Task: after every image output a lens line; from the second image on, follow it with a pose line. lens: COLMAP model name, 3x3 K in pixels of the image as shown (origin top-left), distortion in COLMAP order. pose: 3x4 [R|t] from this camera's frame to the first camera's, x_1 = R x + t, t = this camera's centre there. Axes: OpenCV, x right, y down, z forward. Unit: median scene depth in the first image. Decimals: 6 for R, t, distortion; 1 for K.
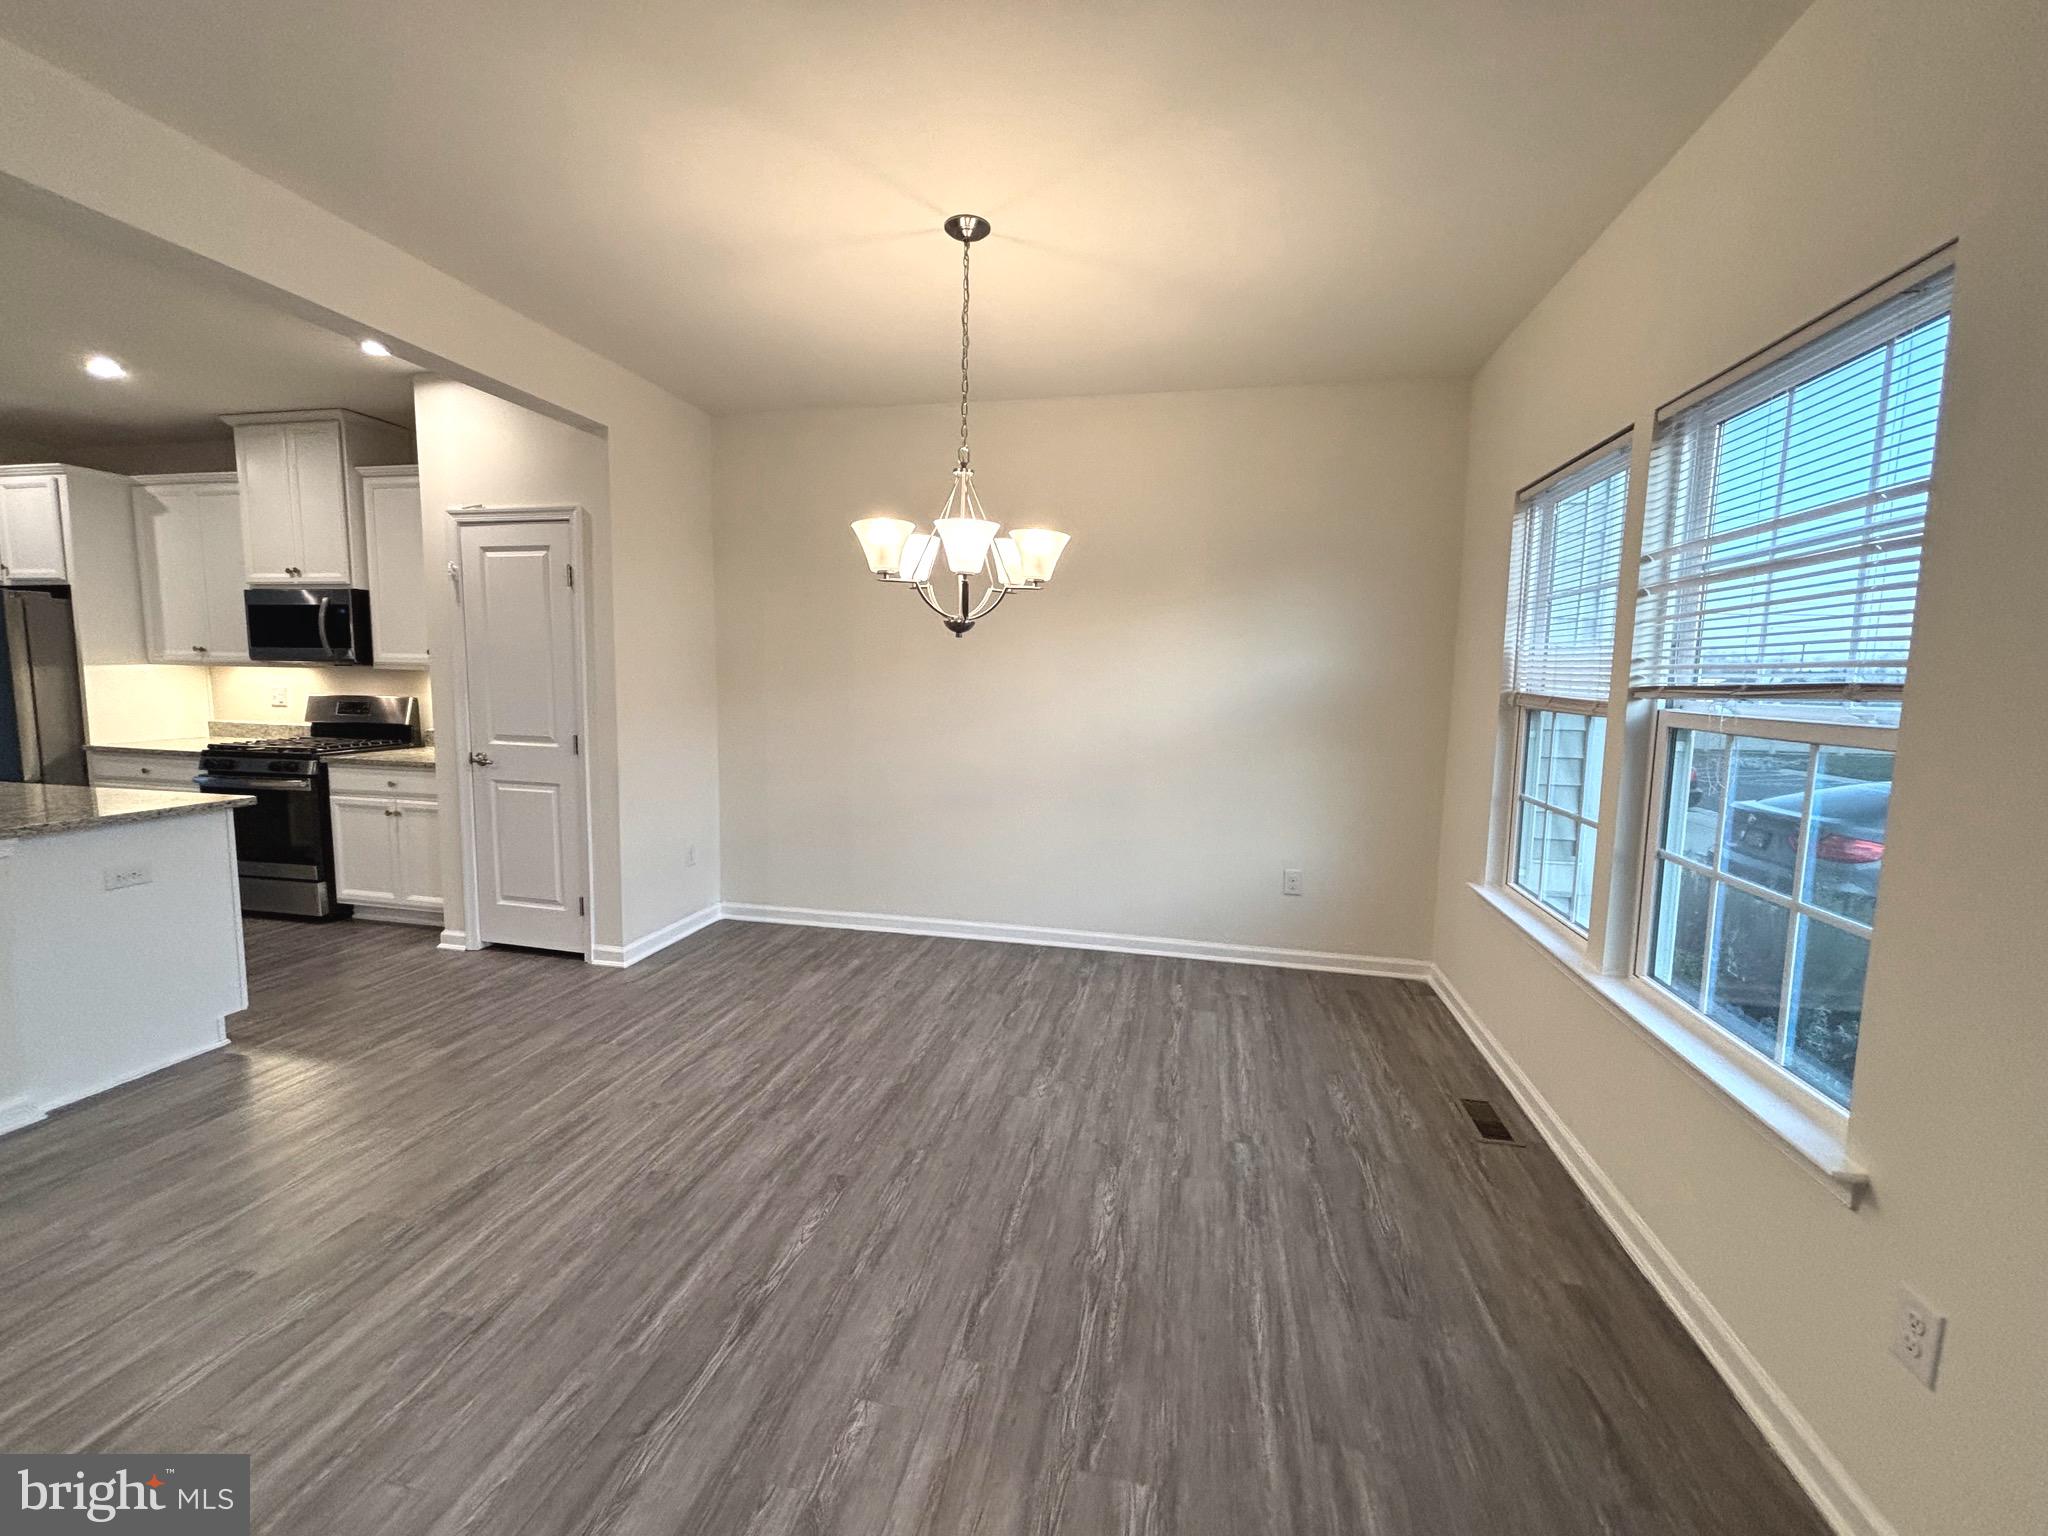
lens RADIAL K [[822.0, 0, 1019.6], [0, 822.0, 758.8], [0, 0, 1]] dist [-0.003497, 0.003519]
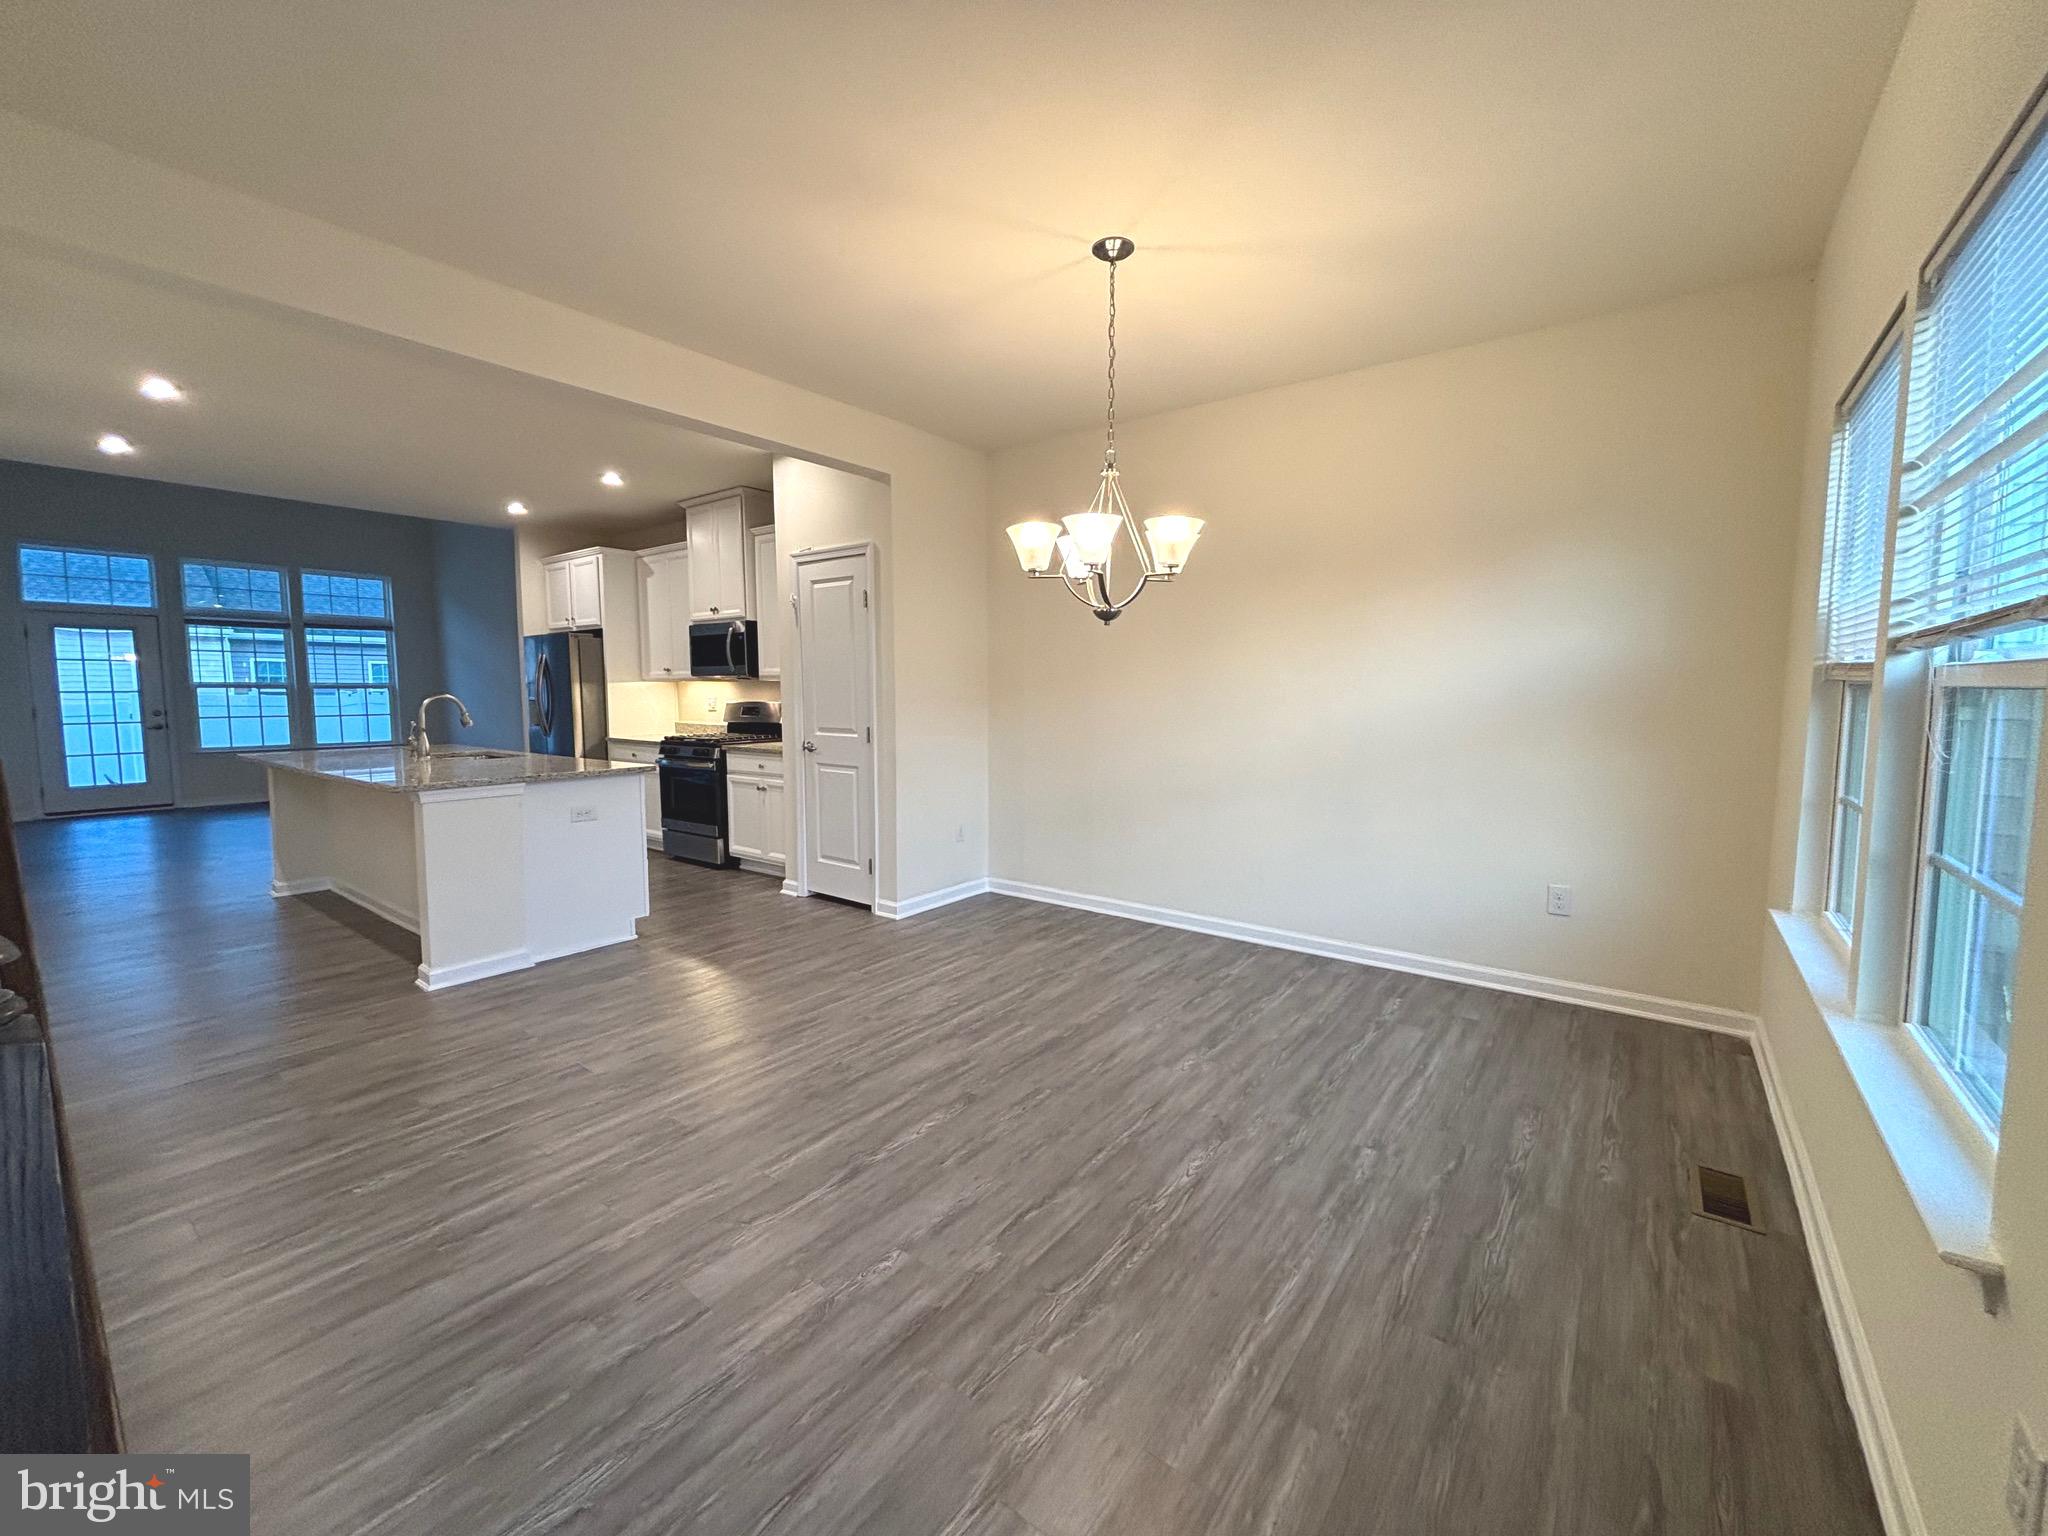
lens RADIAL K [[817.3, 0, 1027.3], [0, 817.3, 759.3], [0, 0, 1]] dist [0.002865, 0.000096]
pose [[0.907320, 0.017192, -0.420089, 0.202604], [-0.026546, 0.999513, -0.016429, 0.034844], [0.419602, 0.026058, 0.907334, -0.010958]]
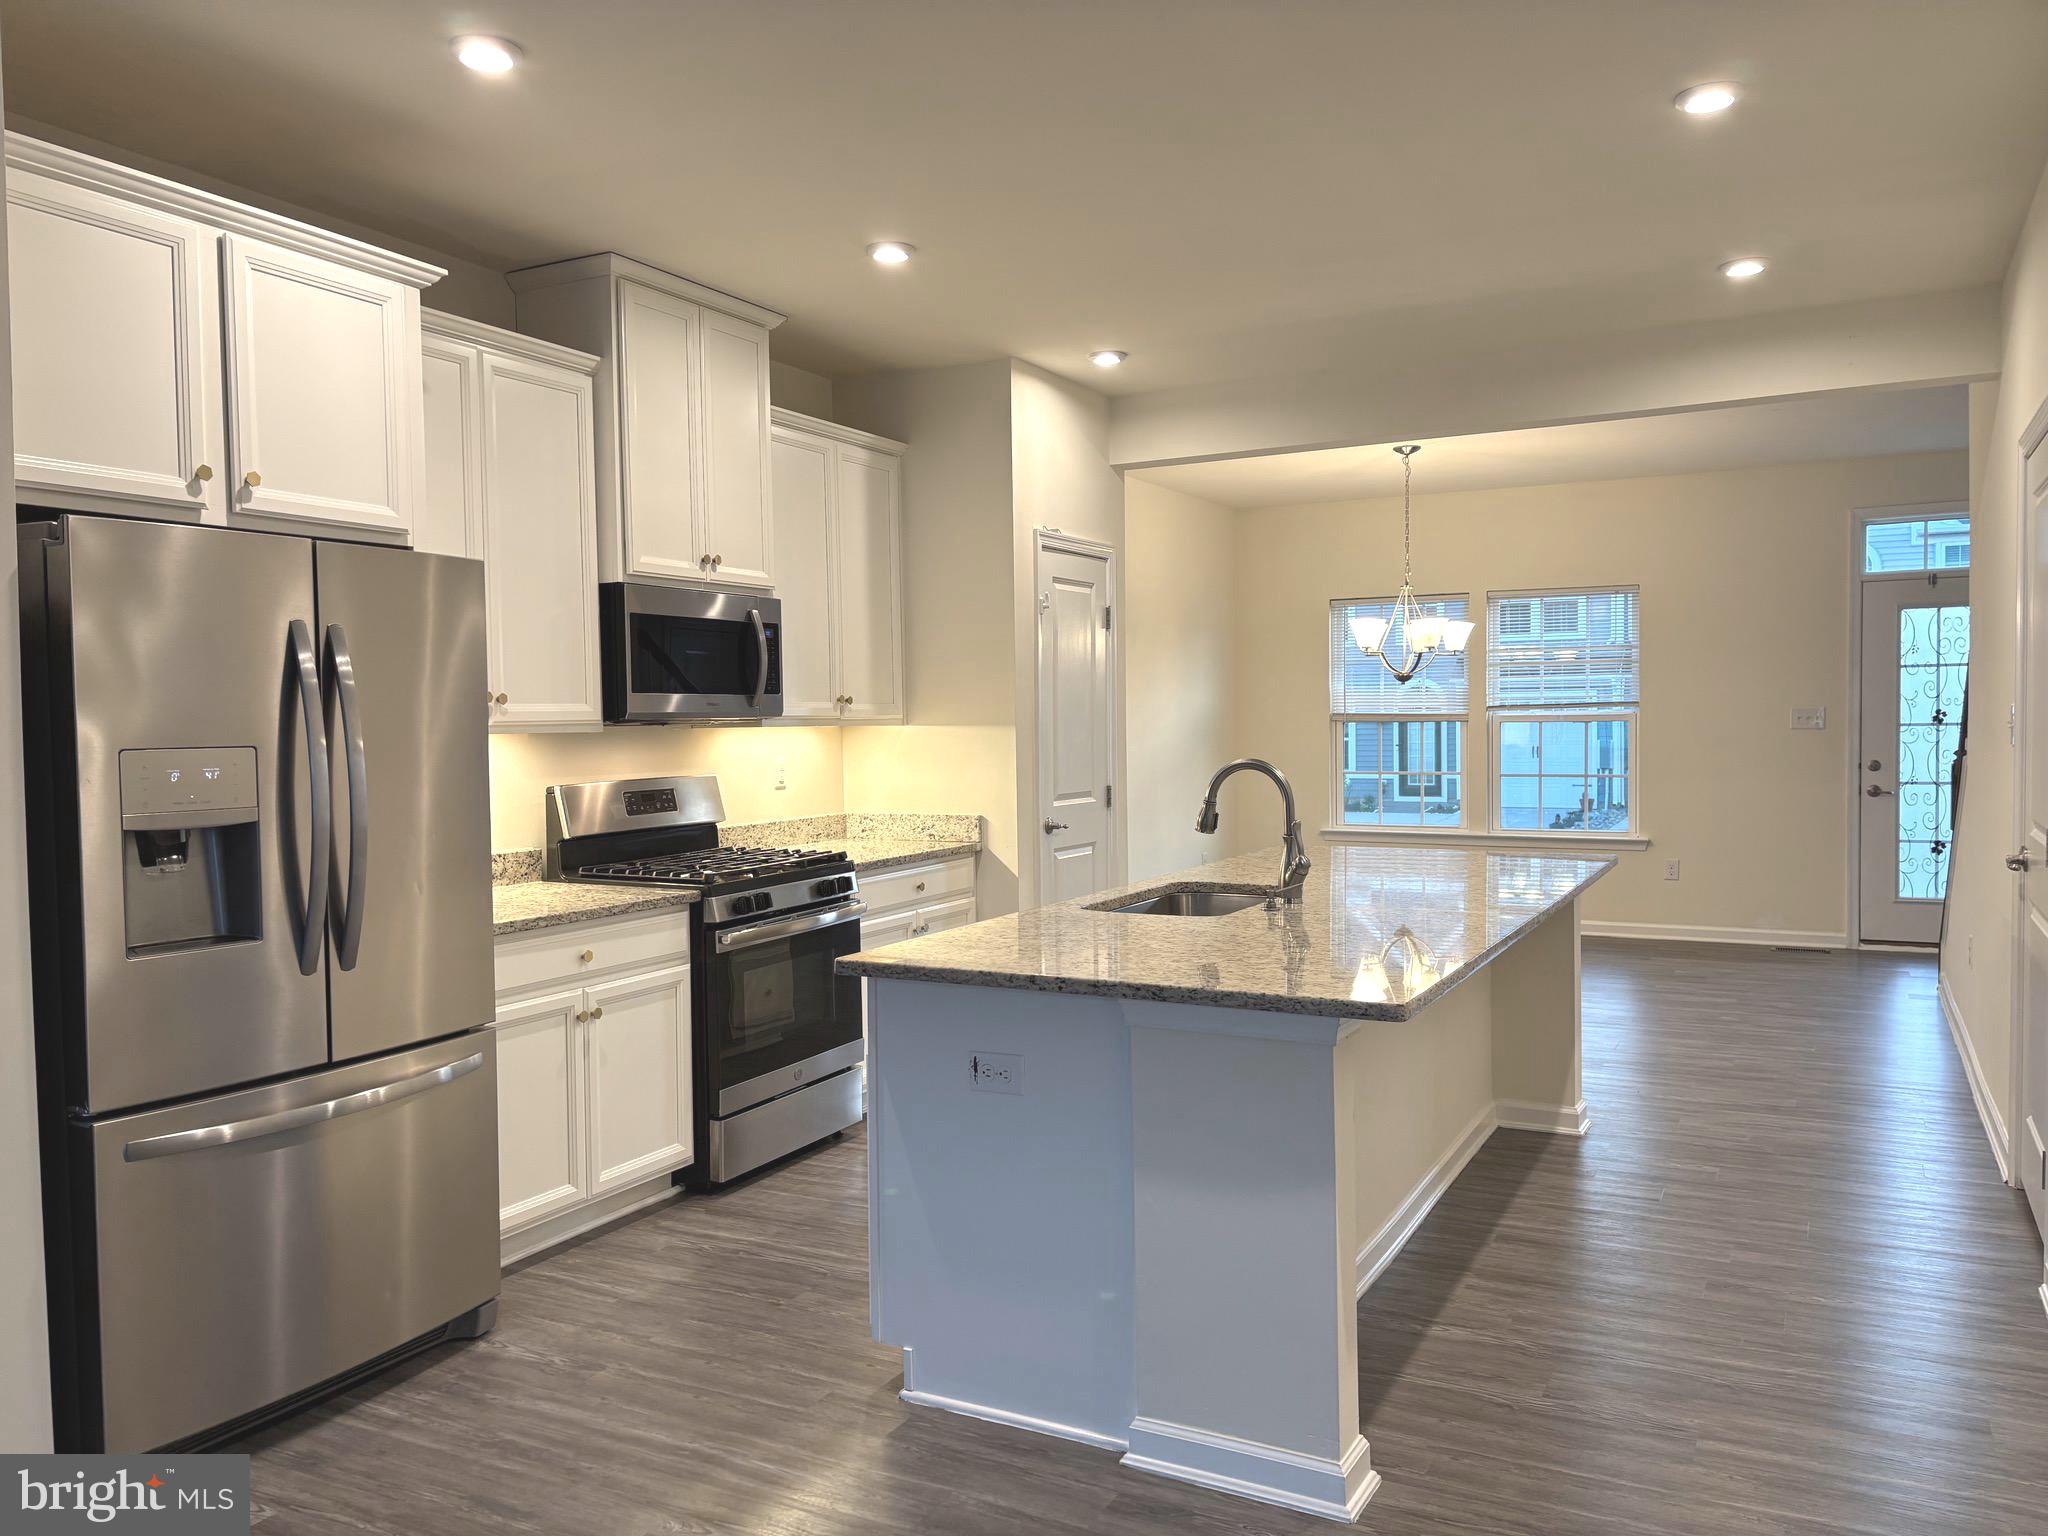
lens RADIAL K [[1535.0, 0, 1023.7], [0, 1535.0, 770.4], [0, 0, 1]] dist [0.000674, 0.000079]
pose [[0.264780, -0.055621, 0.962704, -2.345004], [0.115839, 0.992940, 0.025508, -0.107129], [-0.957326, 0.104765, 0.269353, 0.653342]]
